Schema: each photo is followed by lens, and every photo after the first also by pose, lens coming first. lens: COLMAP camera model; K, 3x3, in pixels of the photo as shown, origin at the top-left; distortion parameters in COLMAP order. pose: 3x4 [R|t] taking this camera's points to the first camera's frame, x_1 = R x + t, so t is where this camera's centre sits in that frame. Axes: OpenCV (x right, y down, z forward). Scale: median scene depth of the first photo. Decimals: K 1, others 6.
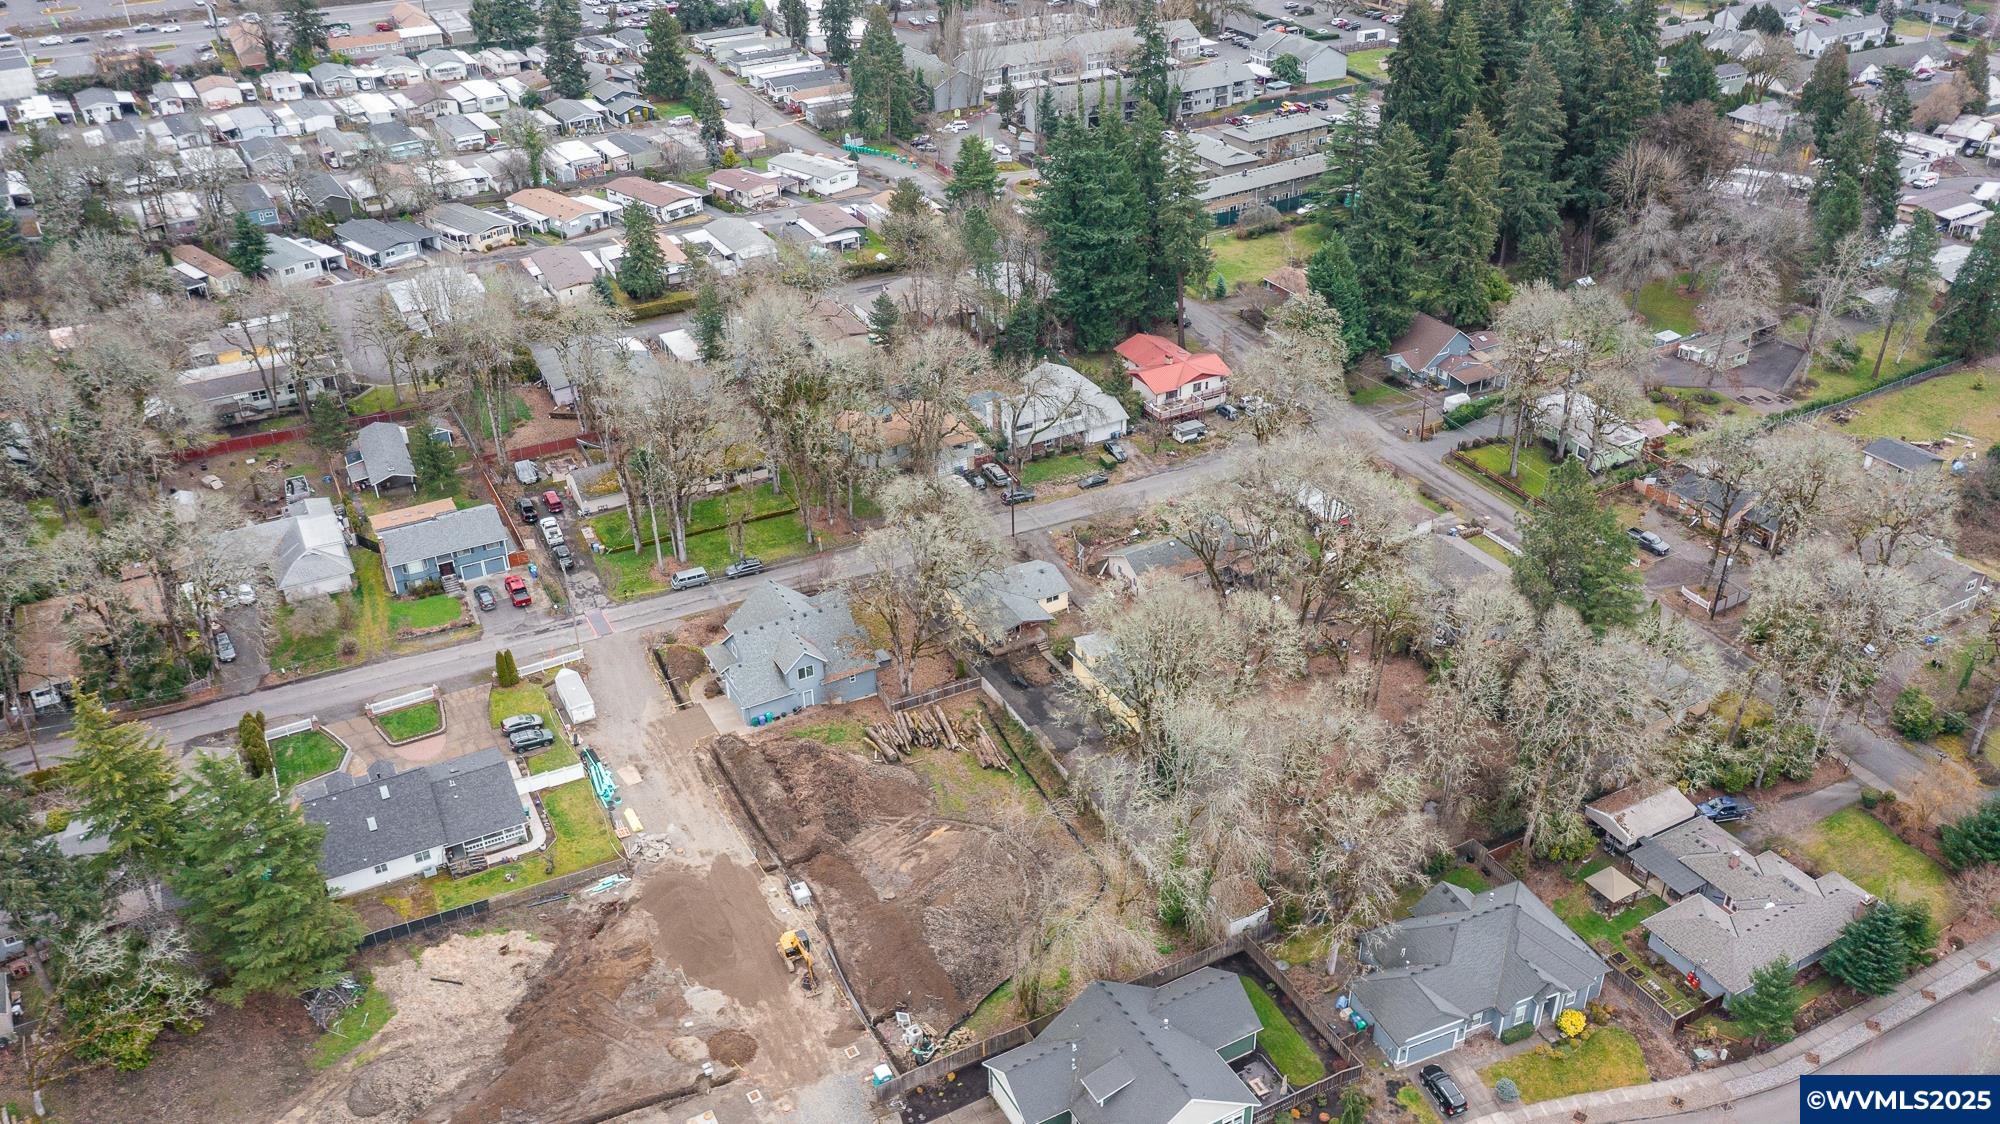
lens RADIAL K [[1589.0, 0, 1000.6], [0, 1589.0, 565.3], [0, 0, 1]] dist [-0.005232, -0.004296]
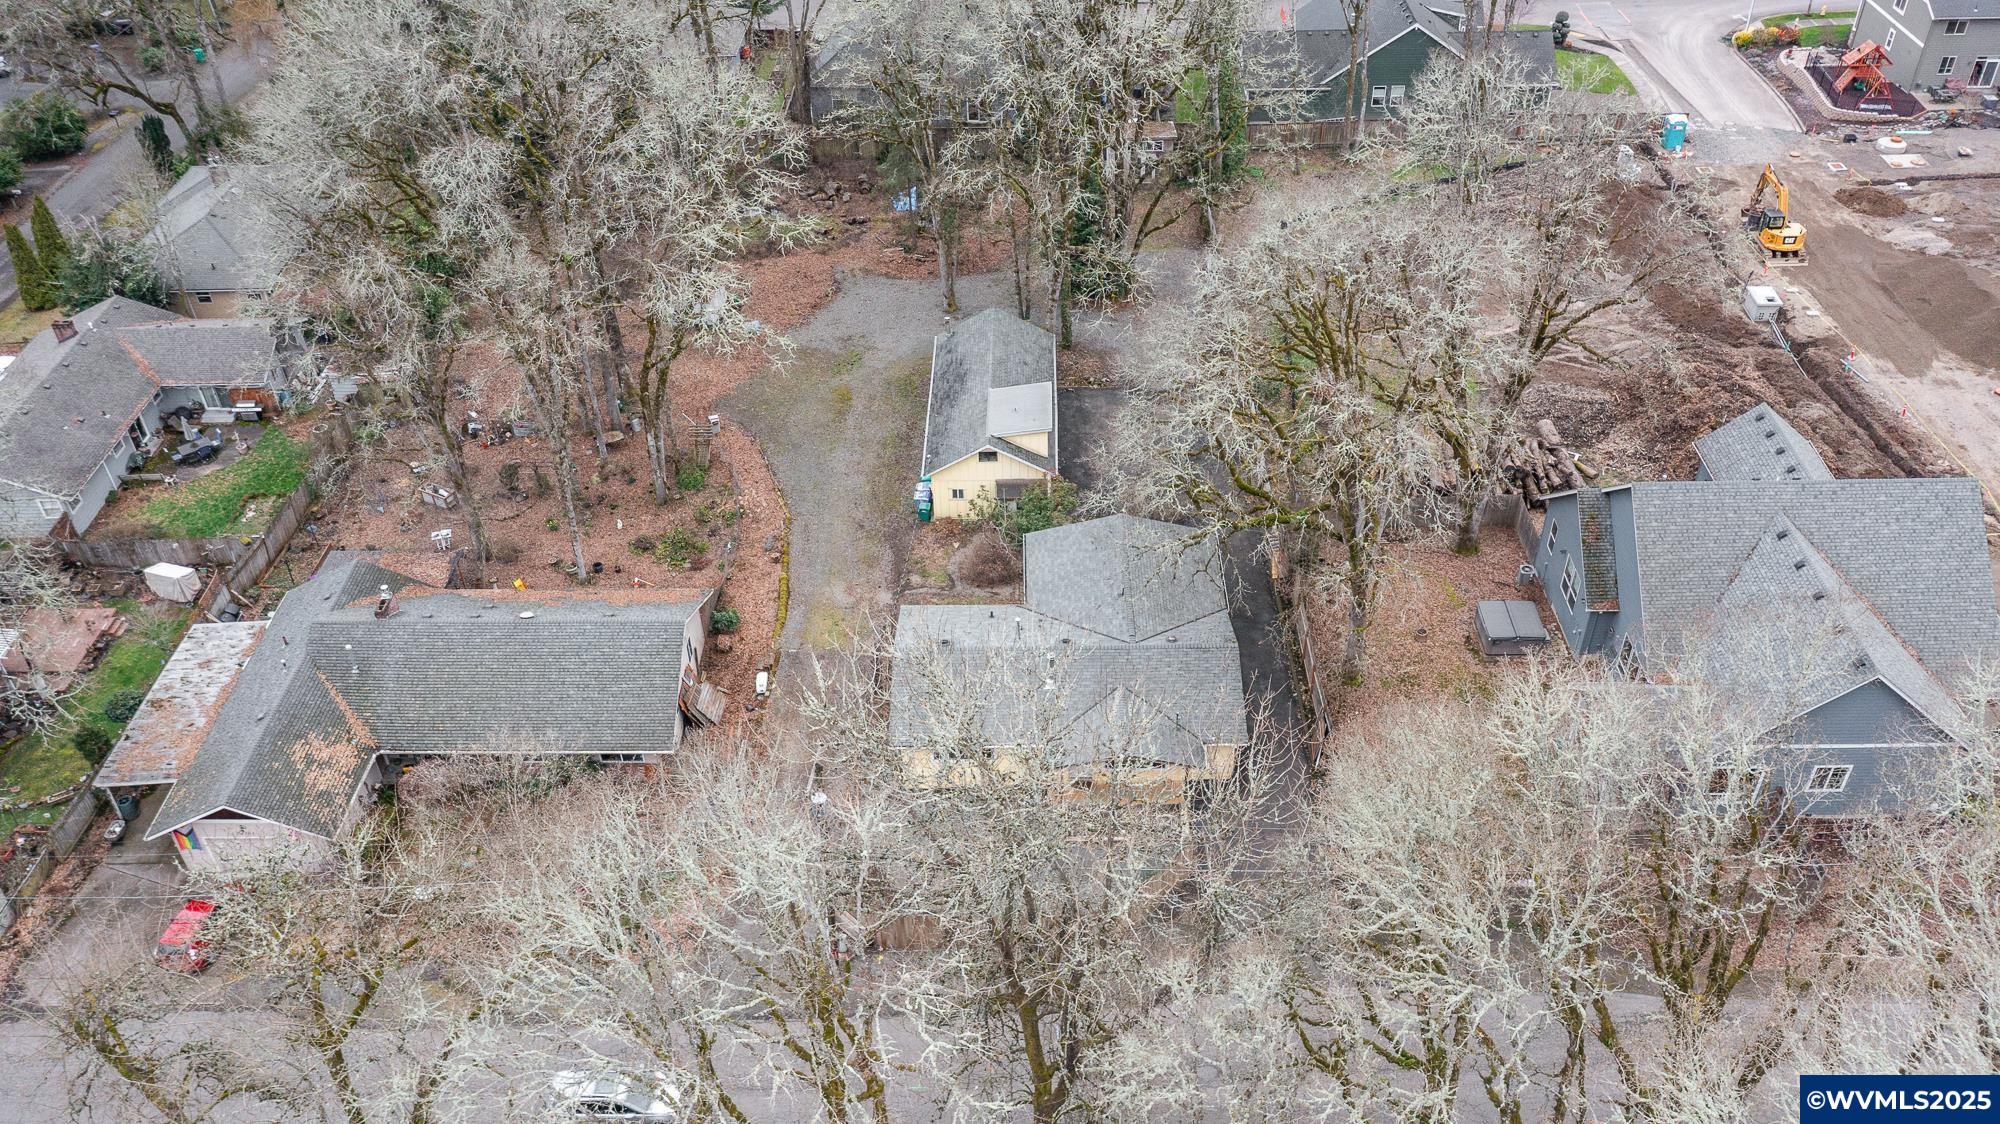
lens RADIAL K [[1589.0, 0, 990.3], [0, 1589.0, 553.1], [0, 0, 1]] dist [-0.005232, -0.004296]
pose [[-0.870057, -0.273736, 0.409963, -0.130076], [0.287514, 0.393751, 0.873096, -0.335923], [-0.400421, 0.877513, -0.263883, 1.232565]]
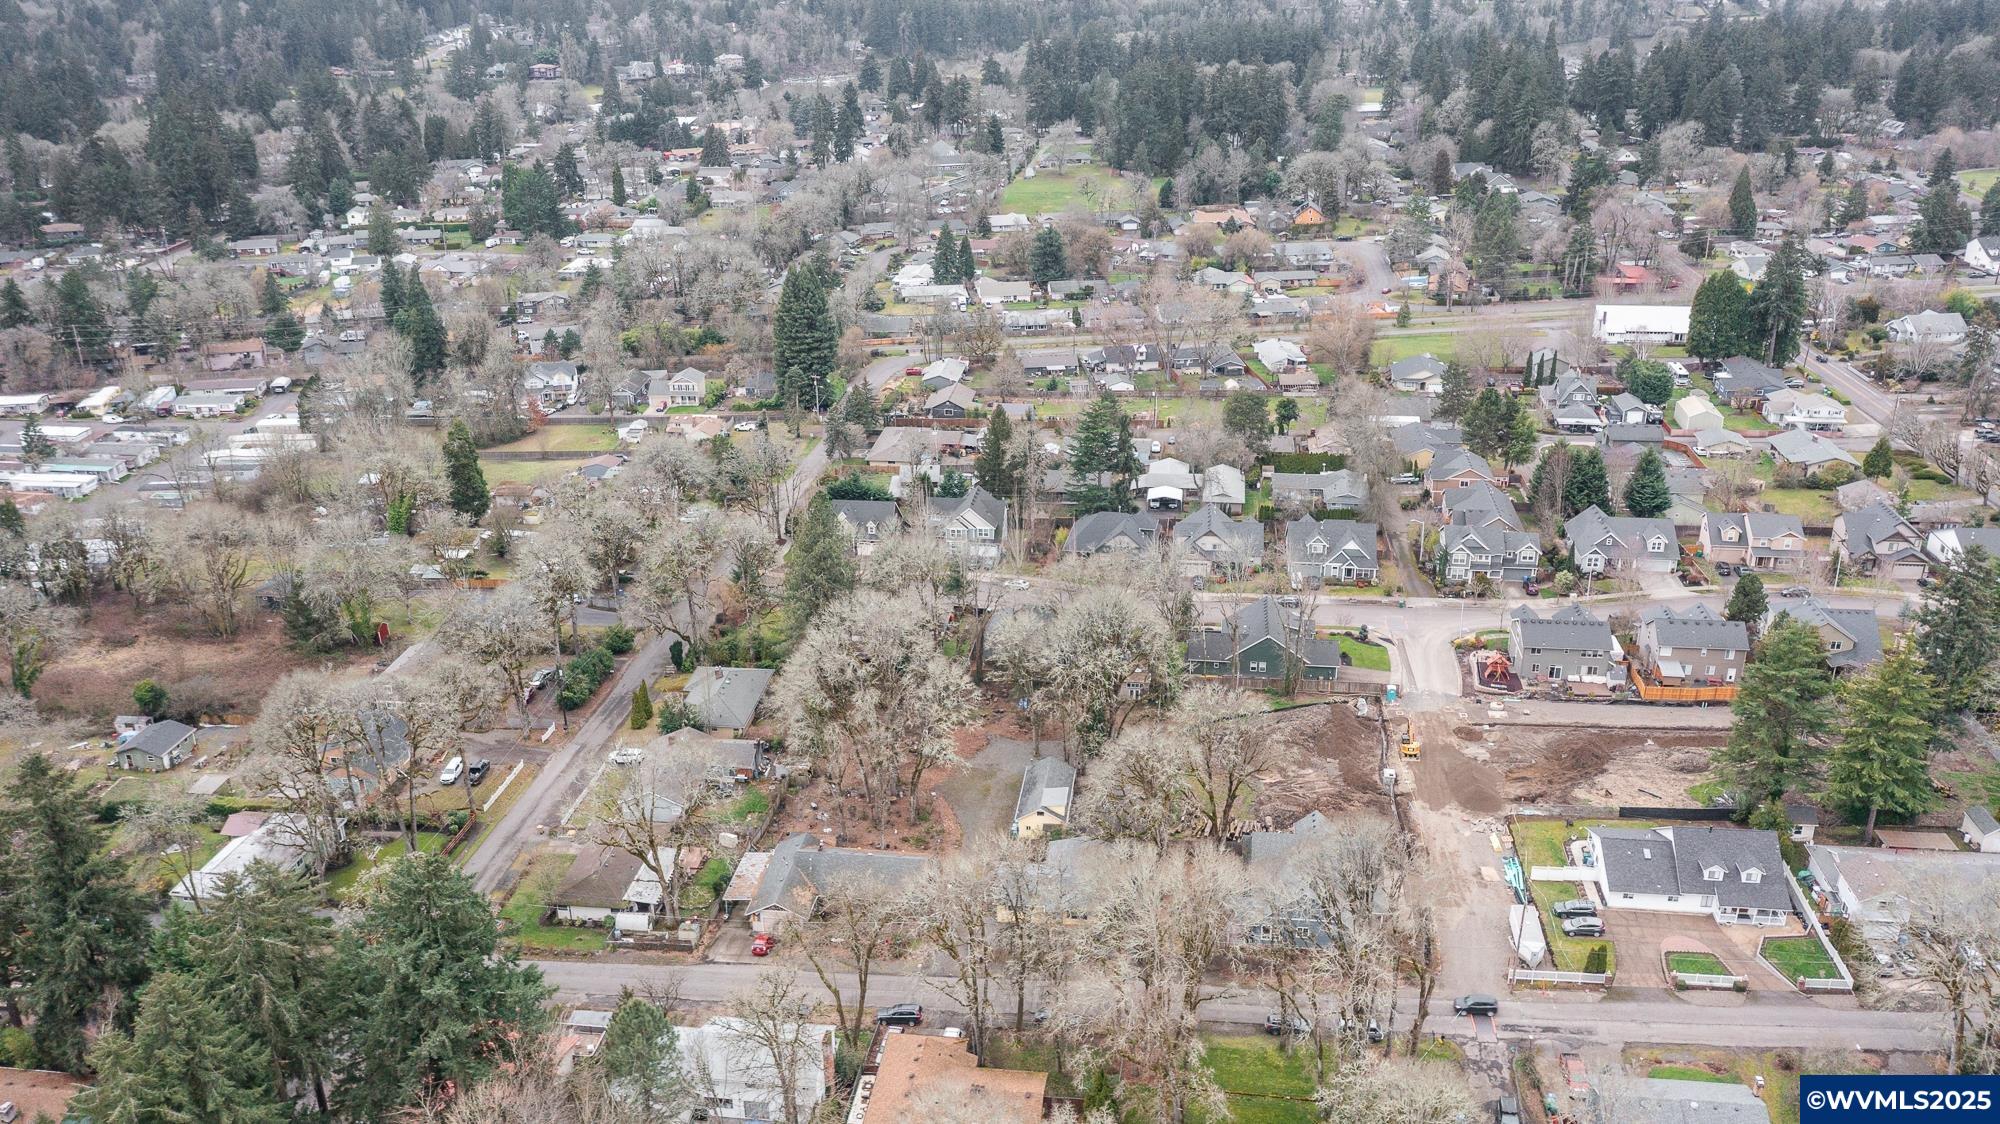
lens RADIAL K [[1589.0, 0, 1004.4], [0, 1589.0, 574.0], [0, 0, 1]] dist [-0.005232, -0.004296]
pose [[-0.813774, -0.207462, 0.542891, -0.515730], [0.319477, 0.620640, 0.716058, -0.911720], [-0.485496, 0.756151, -0.438782, 1.483618]]
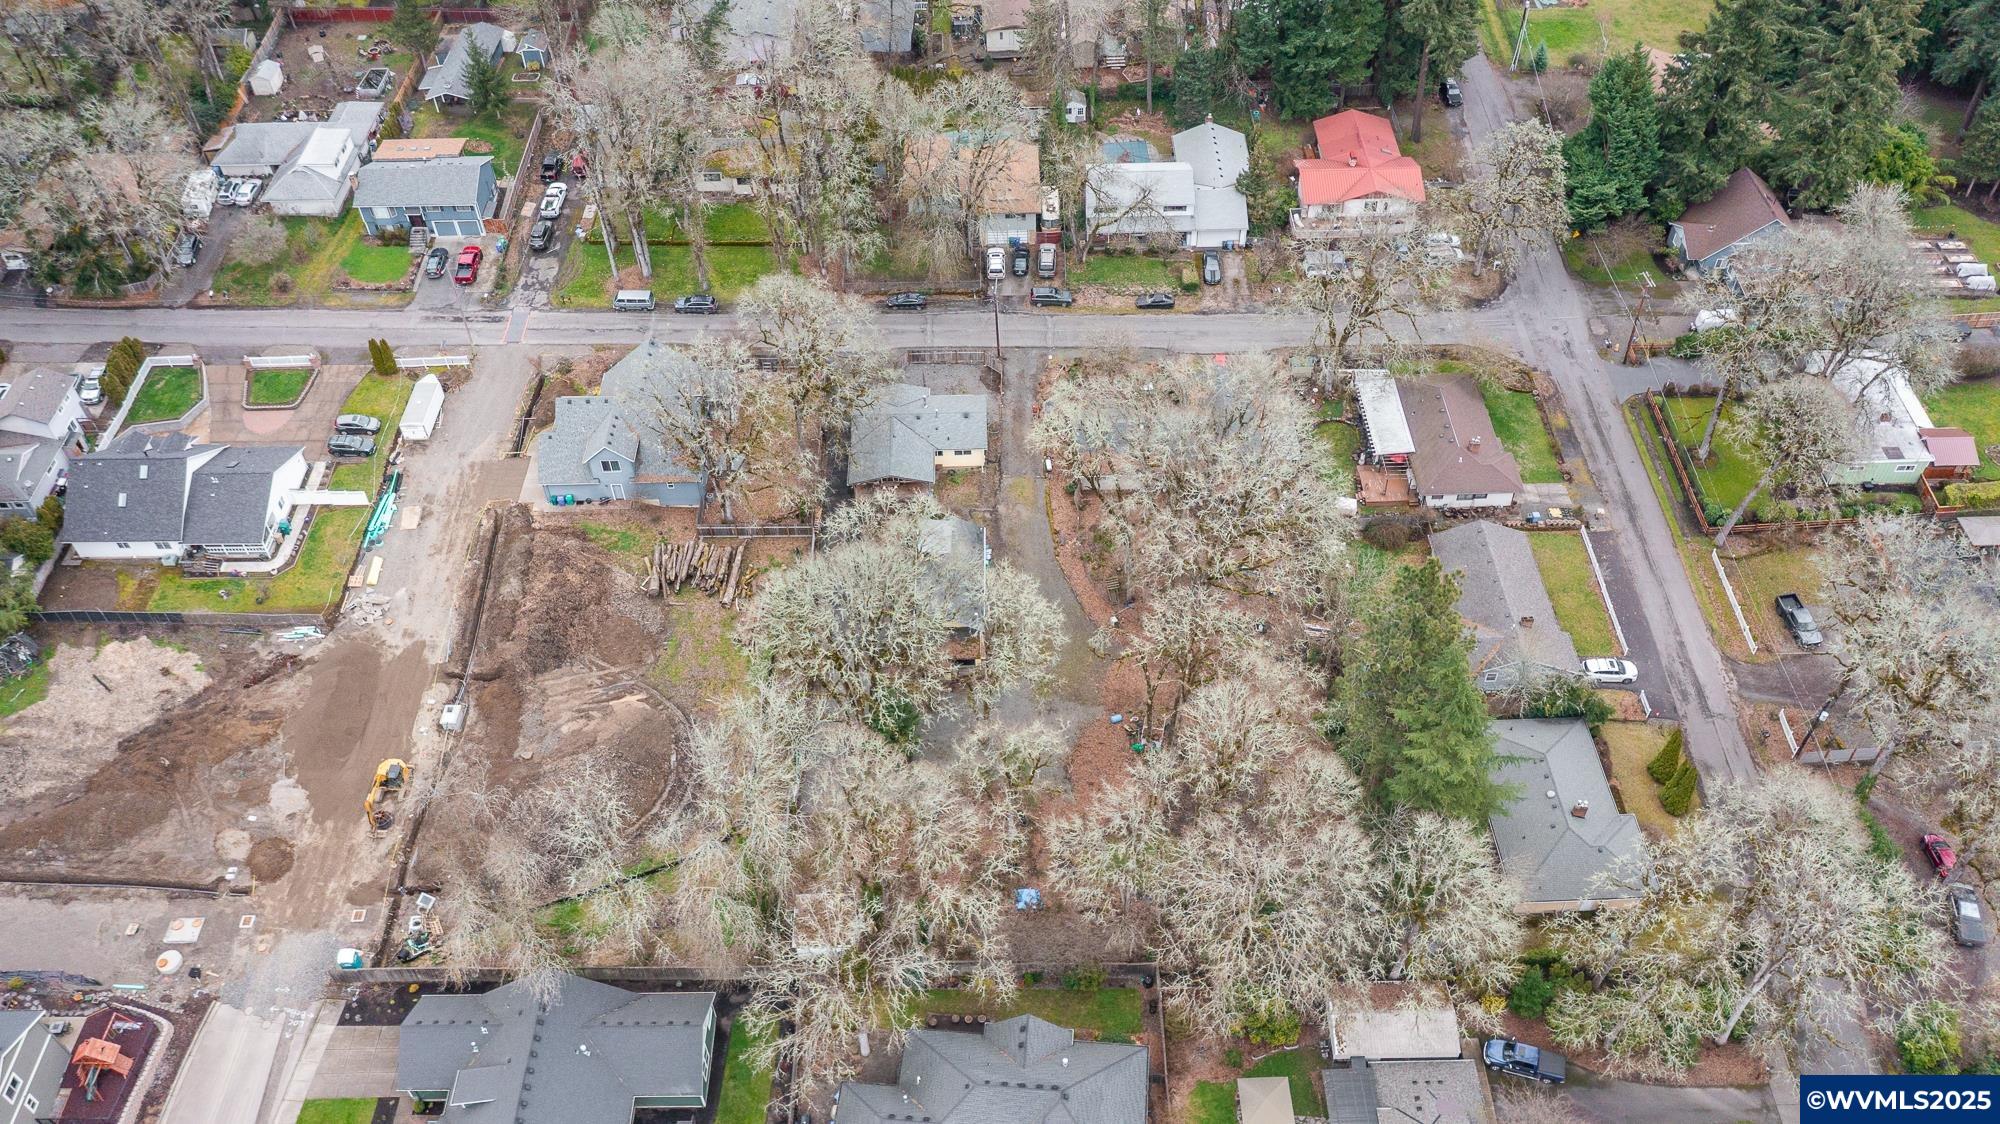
lens RADIAL K [[1589.0, 0, 1003.6], [0, 1589.0, 564.5], [0, 0, 1]] dist [-0.005232, -0.004296]
pose [[0.882989, 0.338750, -0.324929, 0.390882], [-0.232798, 0.917136, 0.323522, -0.227739], [0.407597, -0.210024, 0.888681, 0.291633]]
